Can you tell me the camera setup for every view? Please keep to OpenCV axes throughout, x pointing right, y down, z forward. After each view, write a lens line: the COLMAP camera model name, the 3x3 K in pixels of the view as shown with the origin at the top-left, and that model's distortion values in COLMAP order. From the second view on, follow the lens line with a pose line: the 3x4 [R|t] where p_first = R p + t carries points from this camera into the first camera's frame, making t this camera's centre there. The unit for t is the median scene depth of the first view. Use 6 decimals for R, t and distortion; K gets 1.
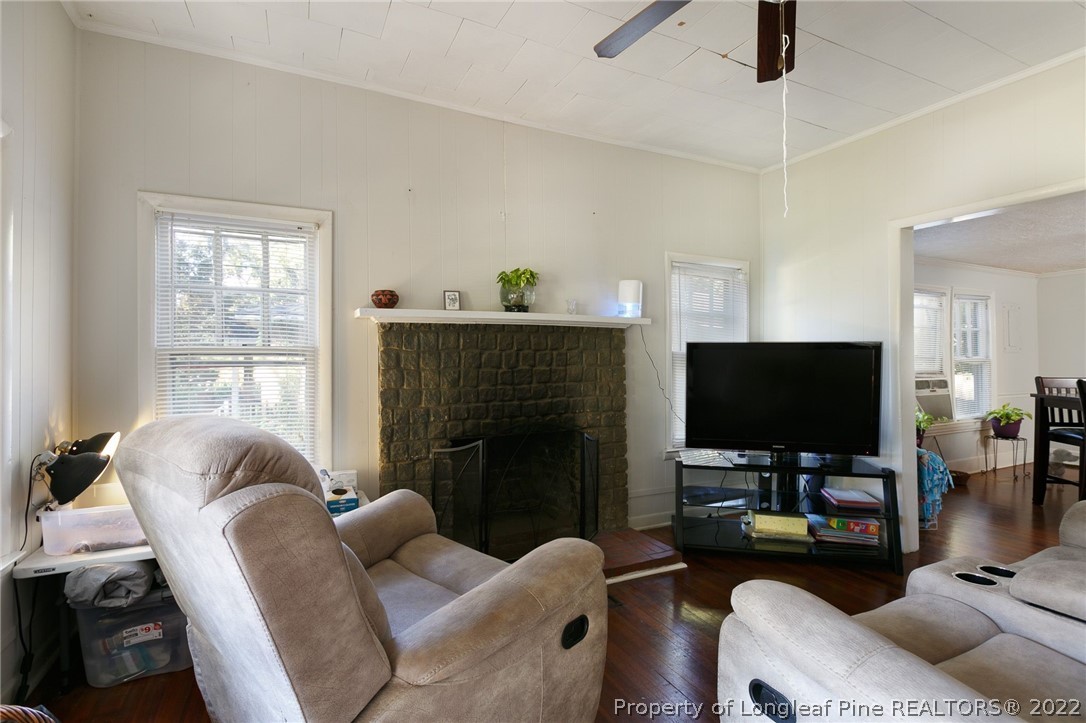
lens RADIAL K [[520.7, 0, 538.6], [0, 520.7, 367.2], [0, 0, 1]] dist [0.002715, 0.000826]
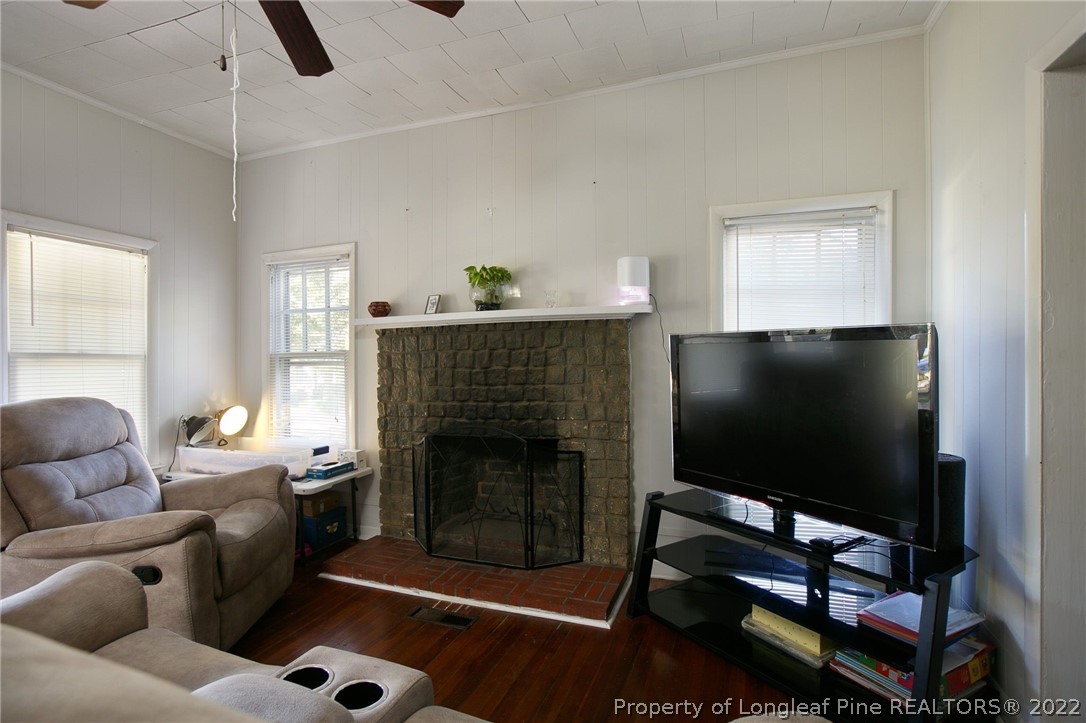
lens RADIAL K [[520.7, 0, 542.0], [0, 520.7, 360.9], [0, 0, 1]] dist [0.002715, 0.000826]
pose [[0.699046, 0.005984, -0.715052, 0.731163], [0.005535, 0.999890, 0.013779, -0.025355], [0.715056, -0.013590, 0.698935, 0.399352]]
